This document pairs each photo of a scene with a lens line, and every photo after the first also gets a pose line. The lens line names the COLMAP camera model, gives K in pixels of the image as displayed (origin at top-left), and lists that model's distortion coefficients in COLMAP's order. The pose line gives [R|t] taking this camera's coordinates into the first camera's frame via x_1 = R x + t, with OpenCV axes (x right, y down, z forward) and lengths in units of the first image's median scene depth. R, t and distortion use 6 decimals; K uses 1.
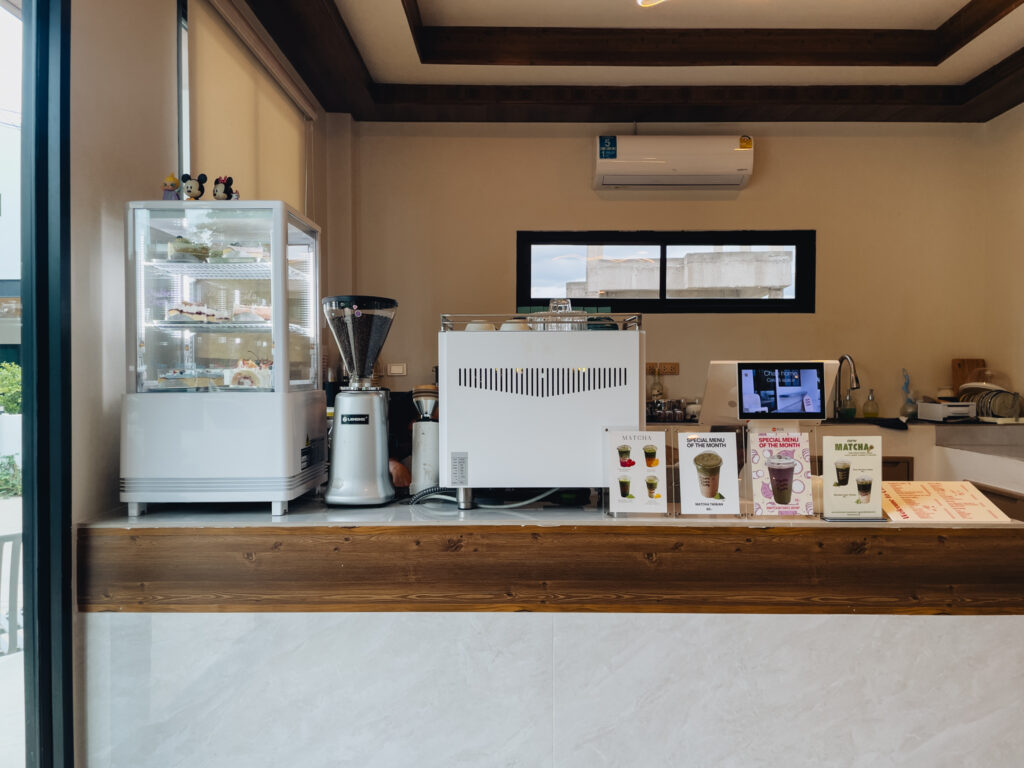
lens RADIAL K [[828.6, 0, 512.0], [0, 828.6, 384.0], [0, 0, 1]] dist [0.111730, -0.185027]
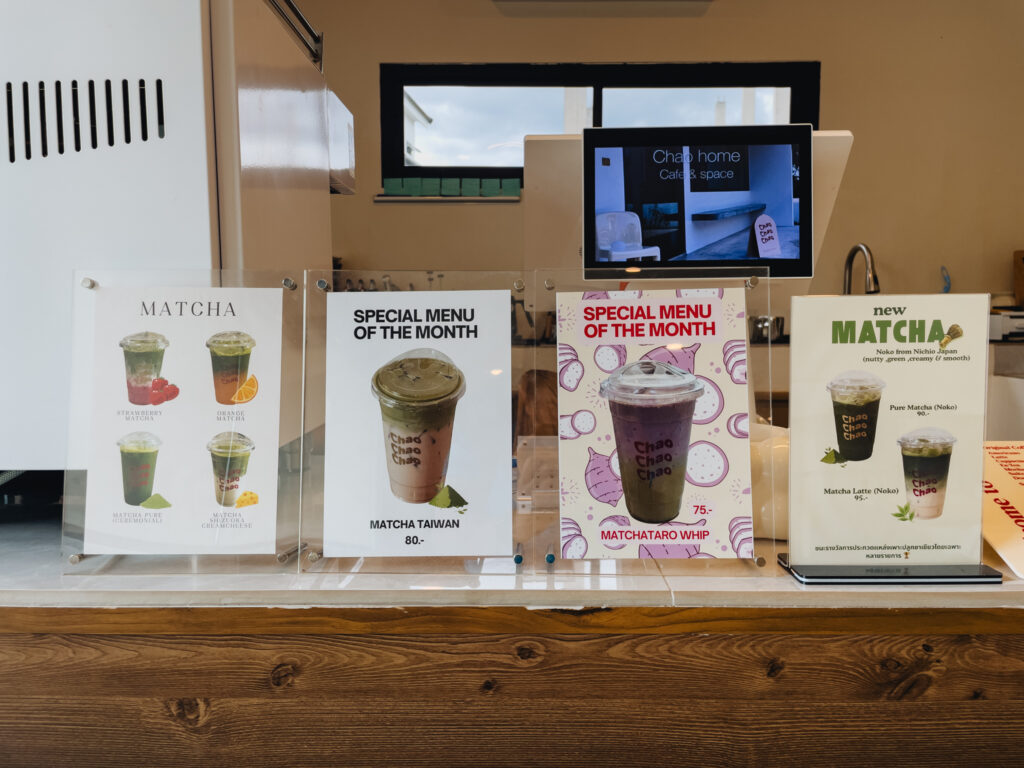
lens RADIAL K [[828.6, 0, 512.0], [0, 828.6, 384.0], [0, 0, 1]] dist [0.111730, -0.185027]
pose [[0.999953, -0.003255, -0.009118, 0.273015], [0.003844, 0.997858, 0.065307, 0.073136], [0.008886, -0.065339, 0.997824, 0.697791]]
